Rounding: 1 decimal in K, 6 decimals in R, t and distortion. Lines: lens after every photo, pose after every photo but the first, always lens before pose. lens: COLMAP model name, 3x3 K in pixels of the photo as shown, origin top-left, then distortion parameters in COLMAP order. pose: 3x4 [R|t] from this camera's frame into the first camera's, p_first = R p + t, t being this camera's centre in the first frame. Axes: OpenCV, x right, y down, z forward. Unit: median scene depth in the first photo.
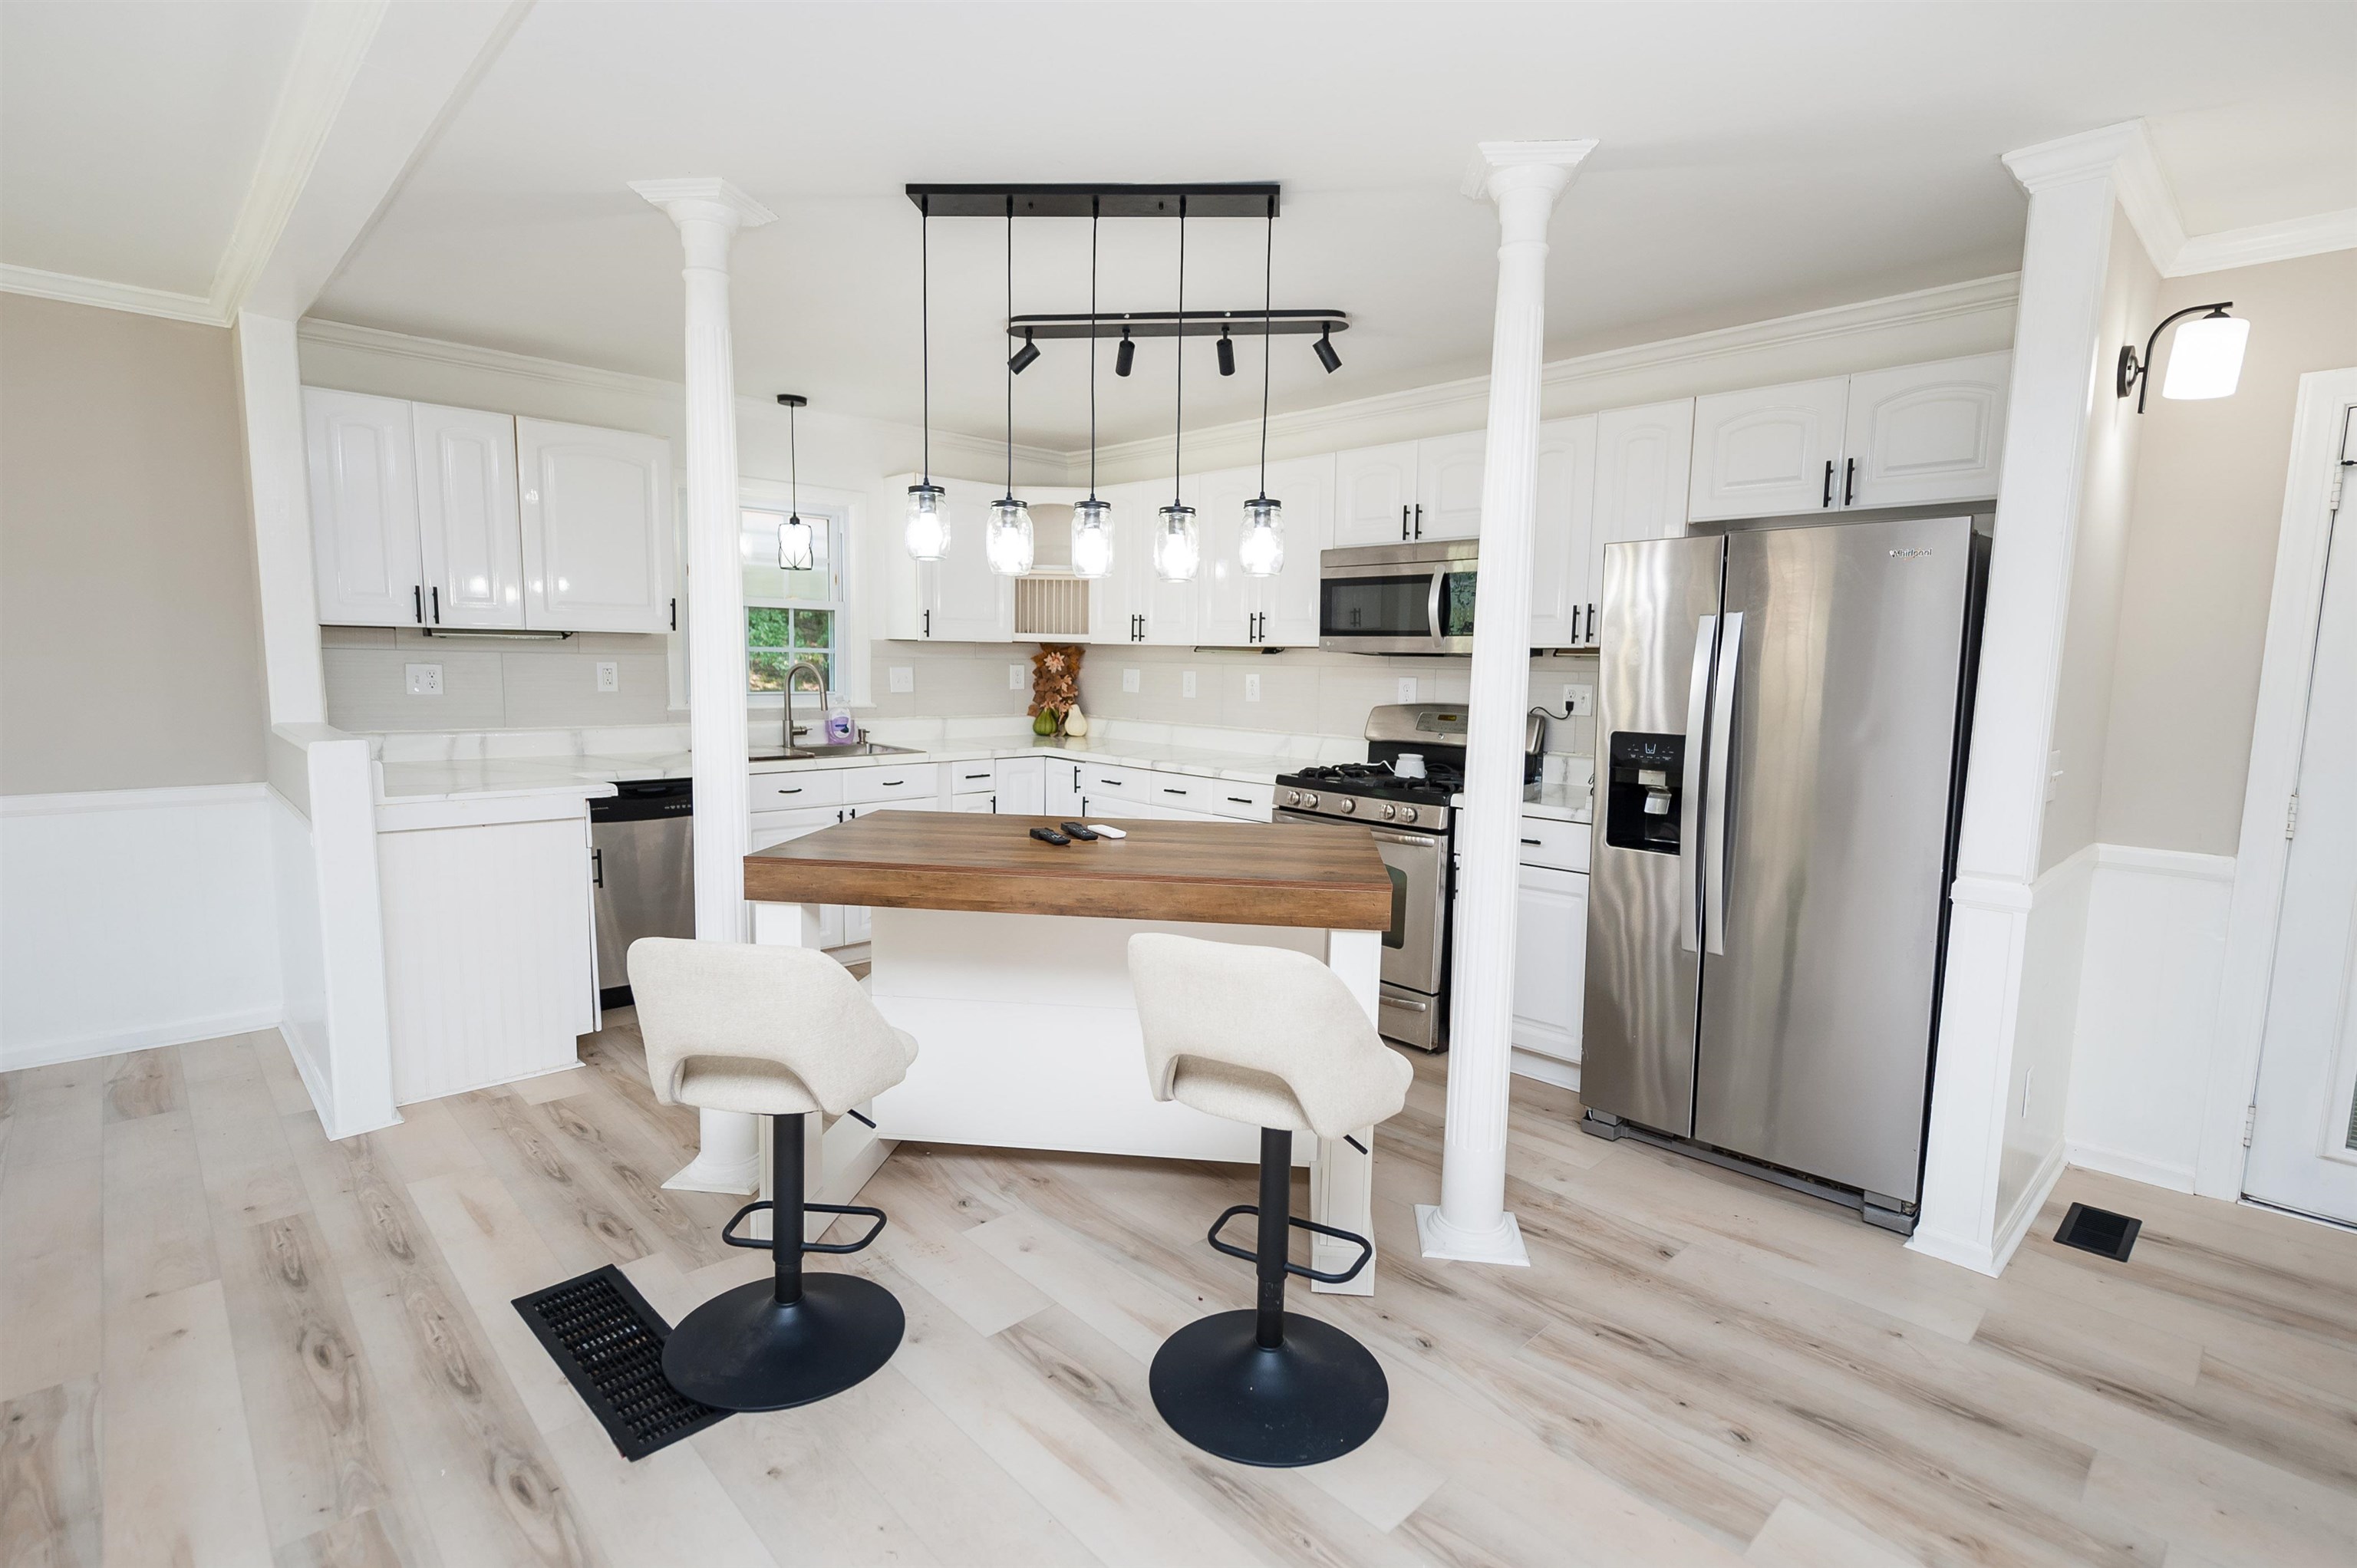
lens RADIAL K [[1105.9, 0, 1182.8], [0, 1105.9, 782.5], [0, 0, 1]] dist [0.003387, -0.000651]
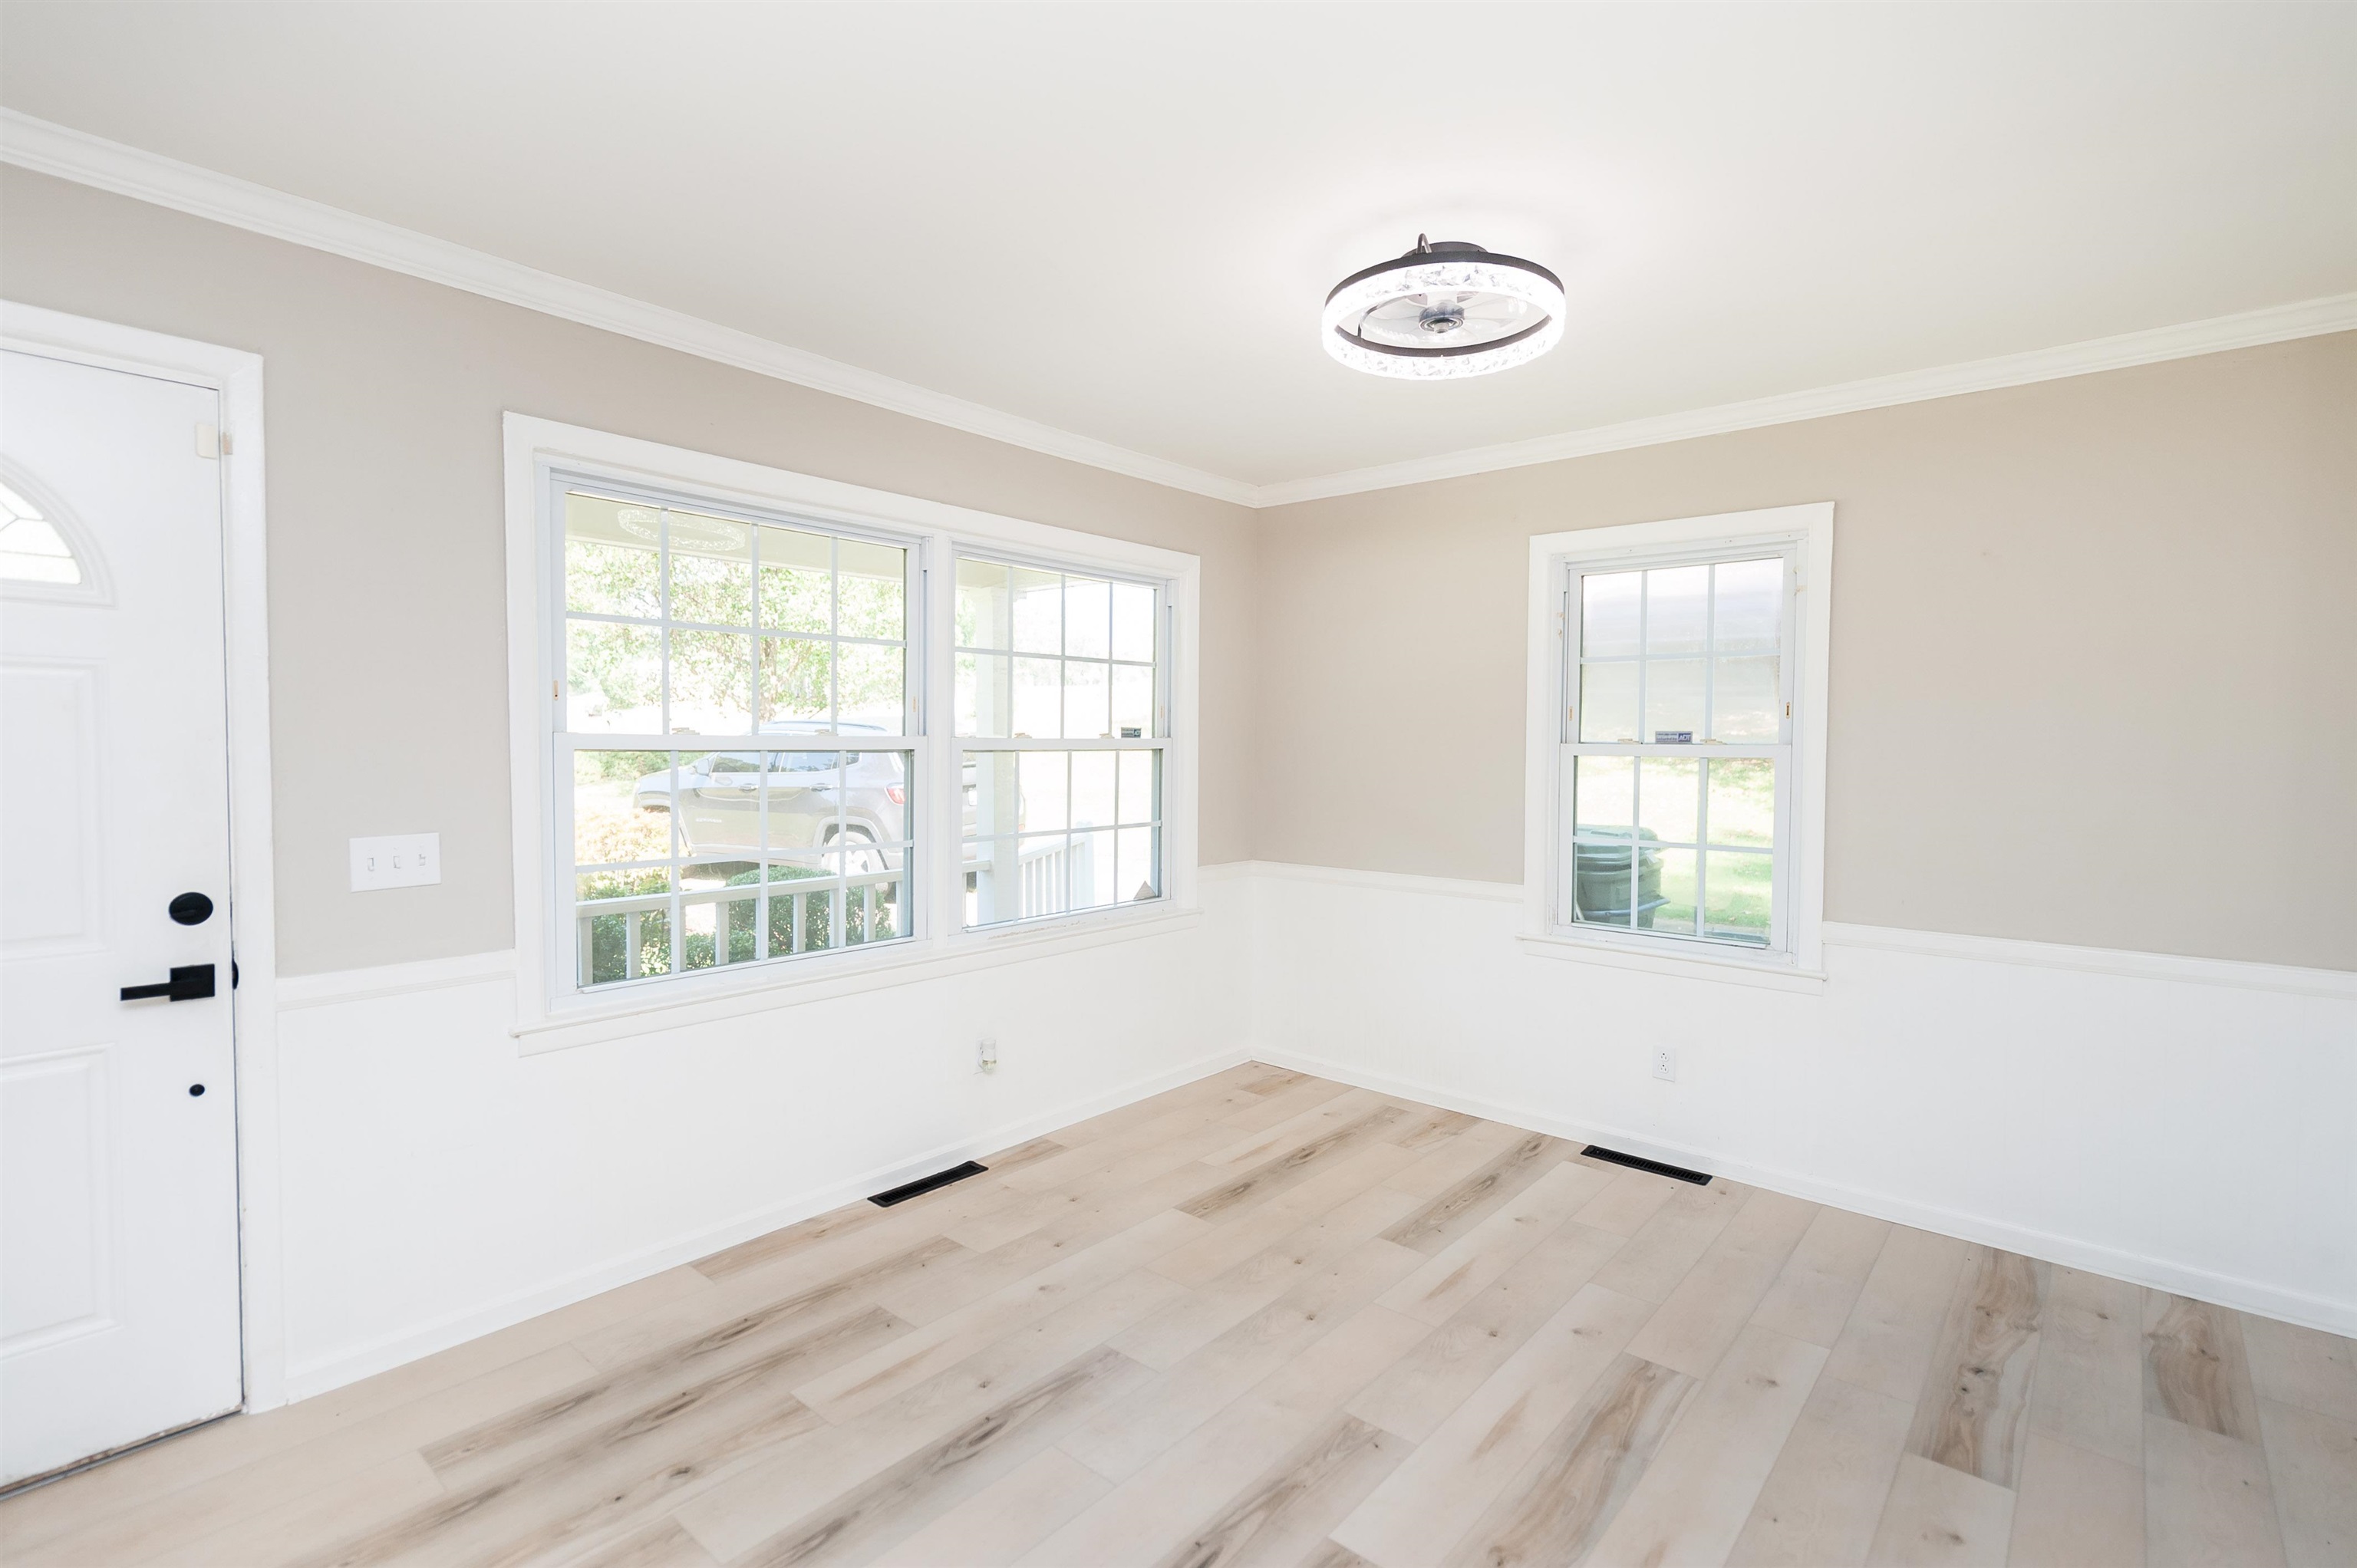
lens RADIAL K [[1099.0, 0, 1187.1], [0, 1099.0, 782.9], [0, 0, 1]] dist [0.001519, -0.000889]
pose [[0.097099, 0.018516, -0.995102, -0.230294], [-0.119659, 0.992792, 0.006797, -0.031990], [0.988055, 0.118413, 0.098615, 0.178382]]
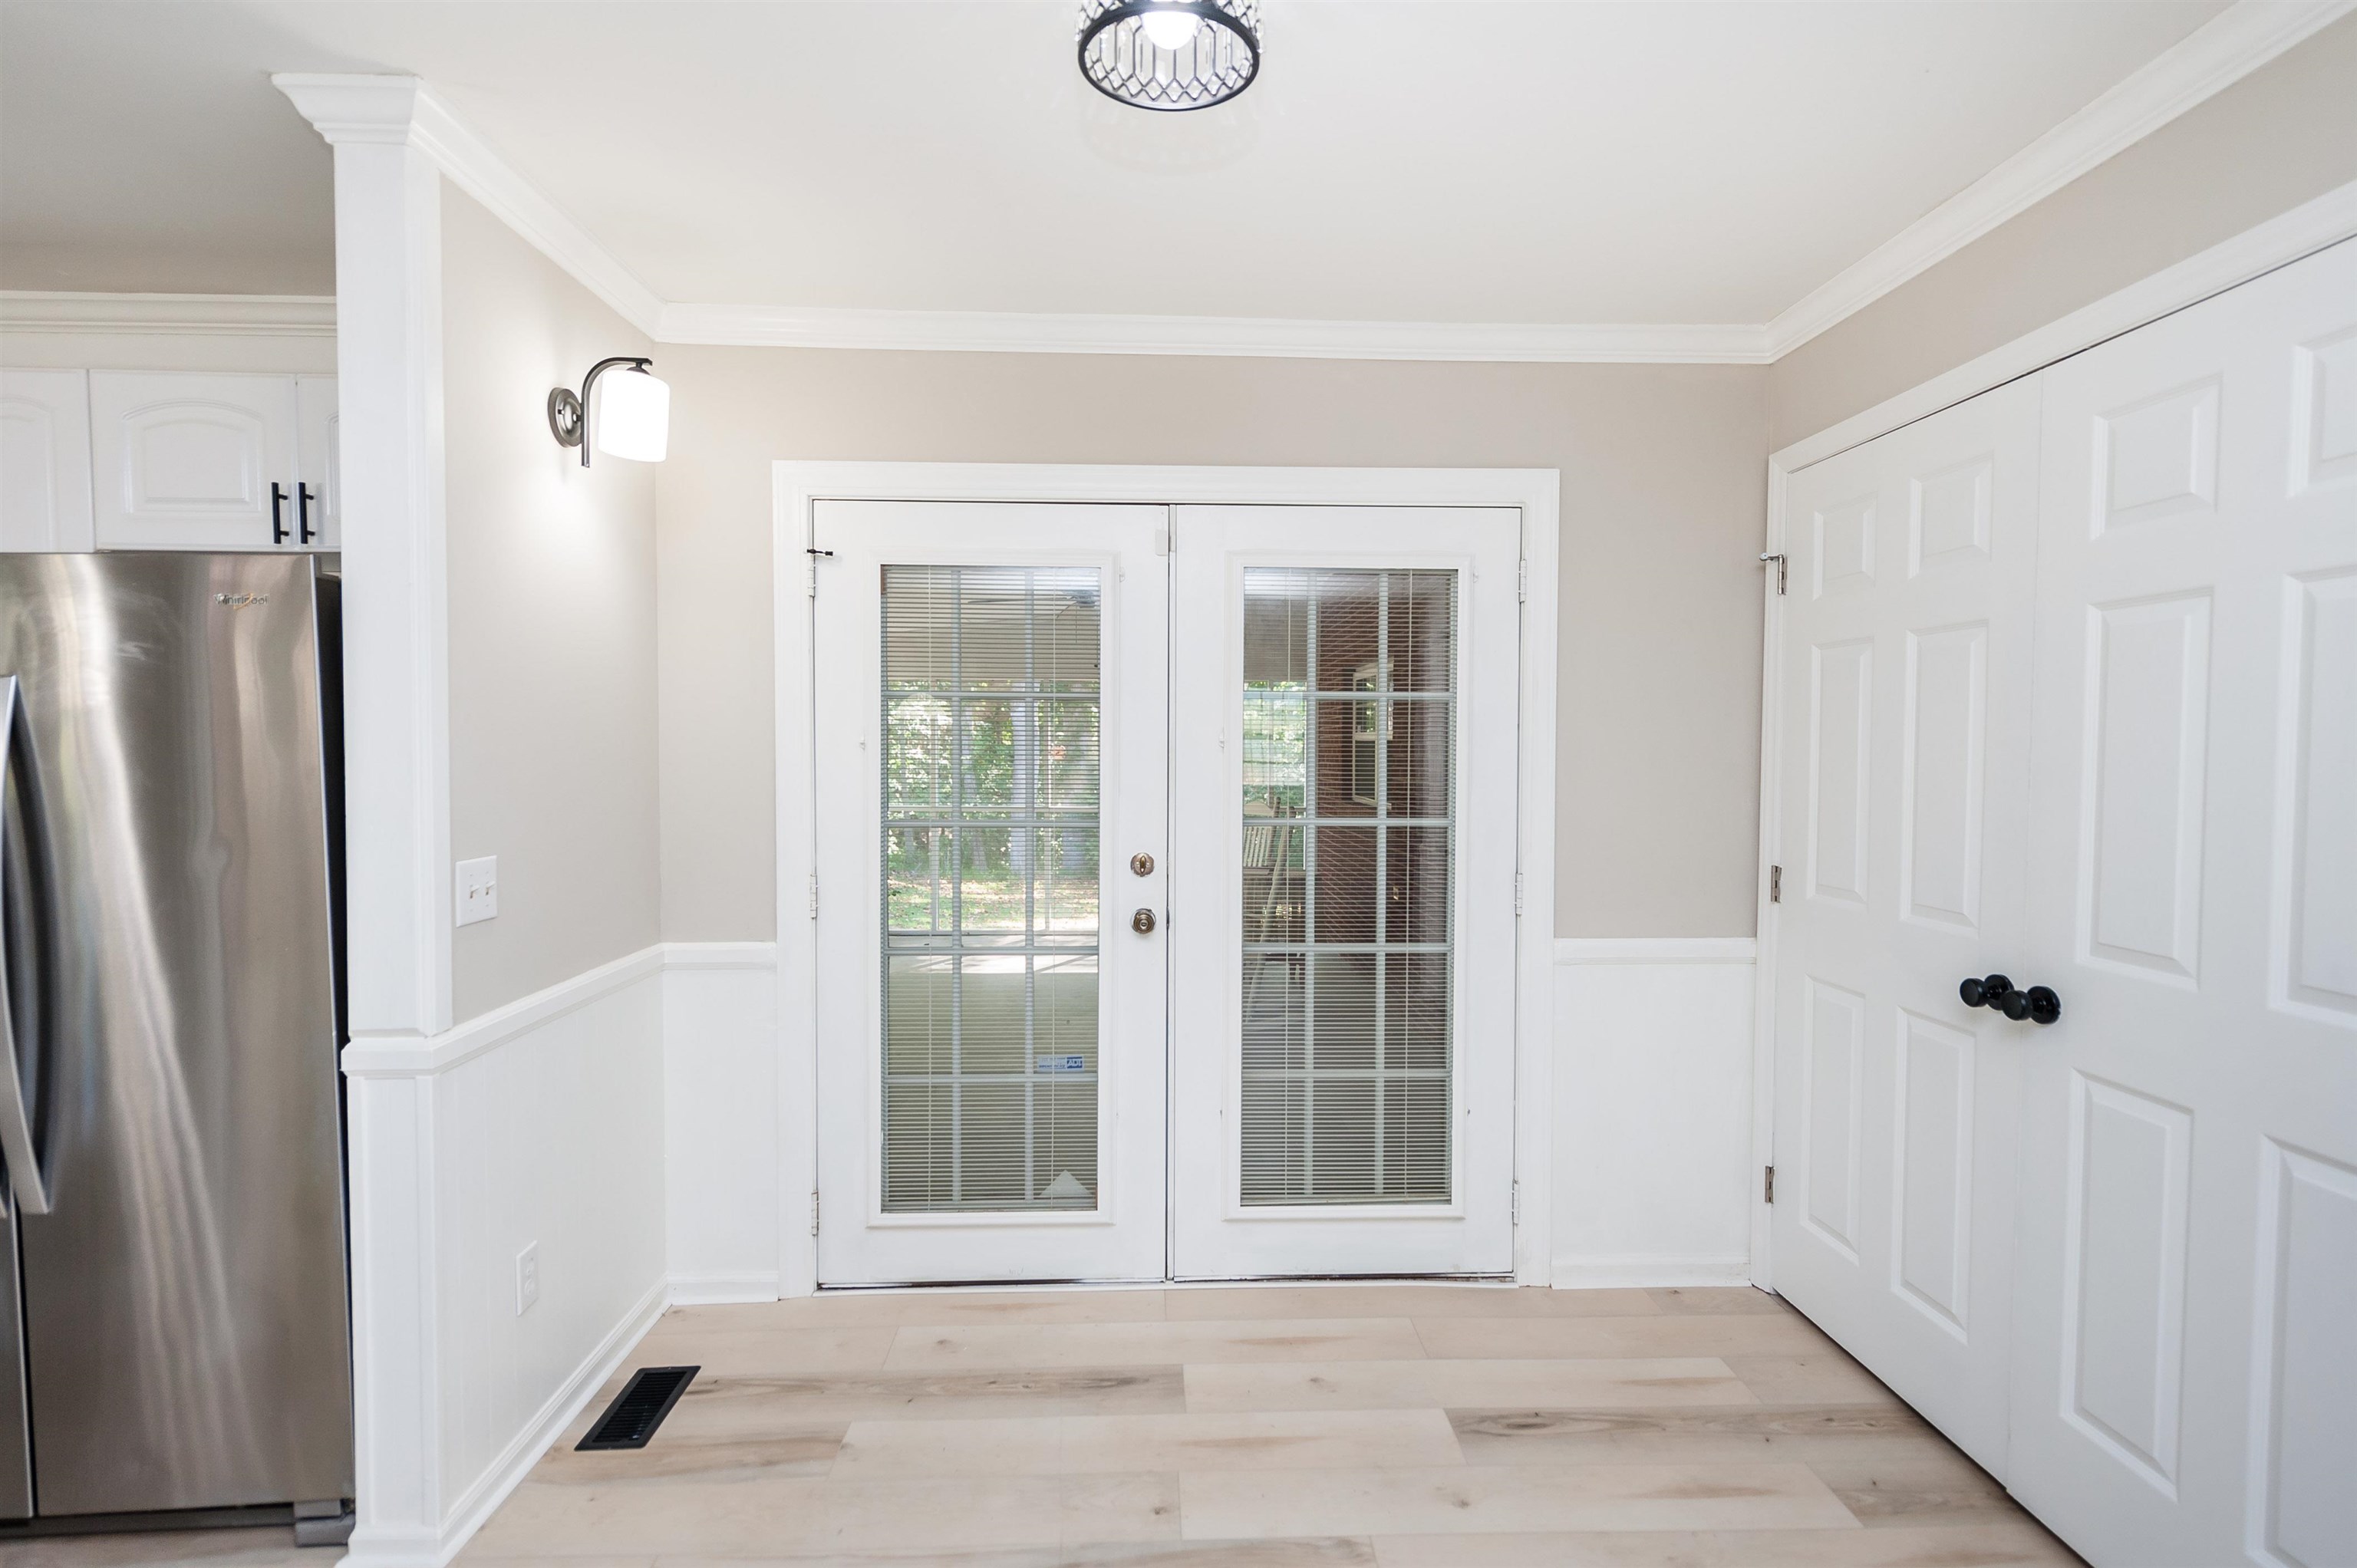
lens RADIAL K [[1095.3, 0, 1183.0], [0, 1095.3, 787.8], [0, 0, 1]] dist [0.017698, -0.008103]
pose [[0.665255, -0.043903, 0.745324, 0.324437], [0.095261, 0.995102, -0.026411, -0.005759], [-0.740514, 0.088571, 0.666179, 0.052341]]
